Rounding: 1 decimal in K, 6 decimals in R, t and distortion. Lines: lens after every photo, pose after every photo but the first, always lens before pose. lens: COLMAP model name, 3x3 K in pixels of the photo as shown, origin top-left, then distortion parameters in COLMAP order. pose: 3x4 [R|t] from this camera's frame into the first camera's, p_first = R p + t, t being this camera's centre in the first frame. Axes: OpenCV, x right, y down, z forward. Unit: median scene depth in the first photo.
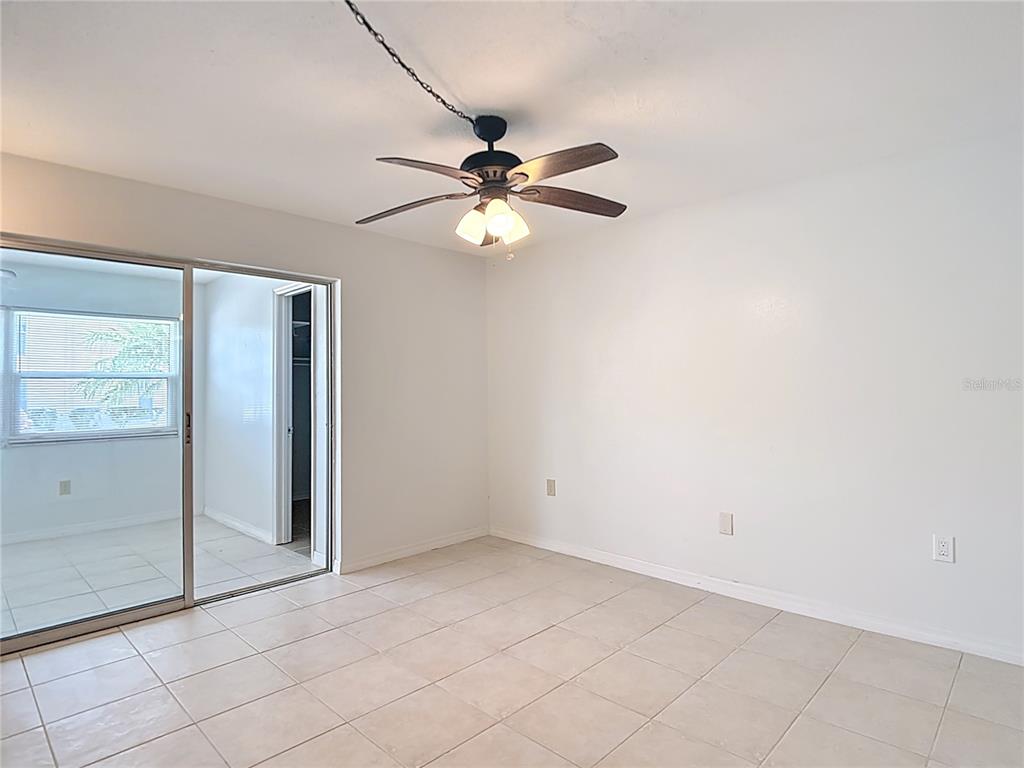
lens RADIAL K [[551.2, 0, 514.5], [0, 551.2, 382.8], [0, 0, 1]] dist [0.000222, -0.016729]
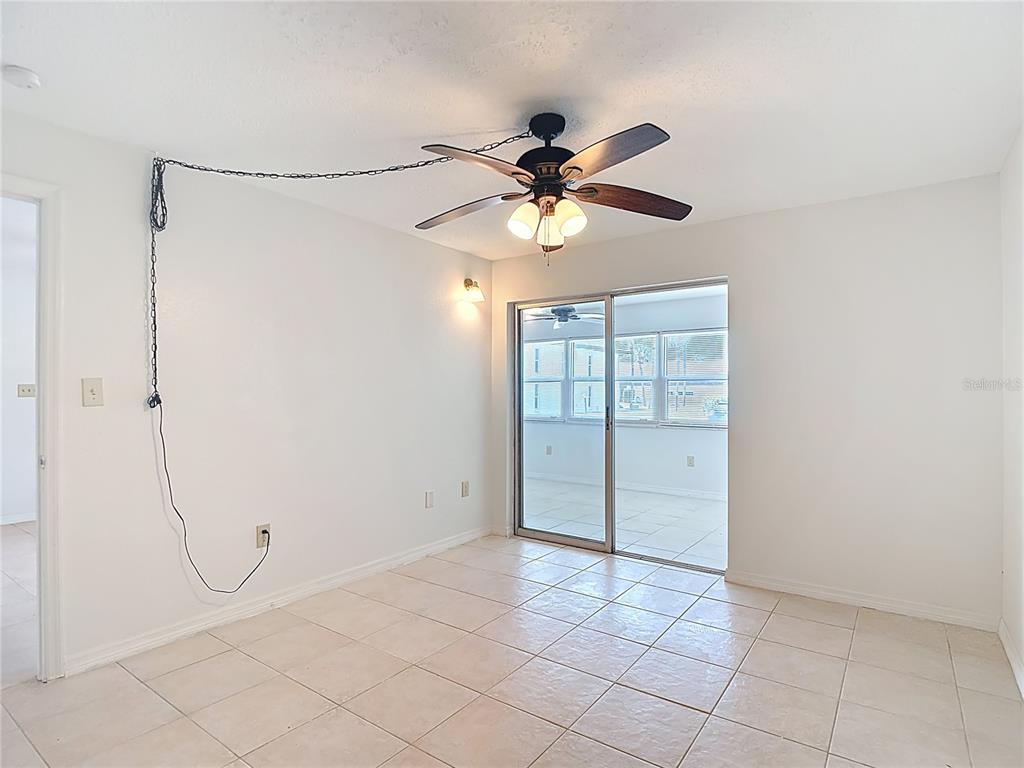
lens RADIAL K [[551.2, 0, 514.9], [0, 551.2, 391.5], [0, 0, 1]] dist [0.000222, -0.016729]
pose [[0.108541, 0.007151, -0.994066, 0.697720], [0.021656, 0.999720, 0.009556, -0.002320], [0.993856, -0.022564, 0.108356, 0.617692]]
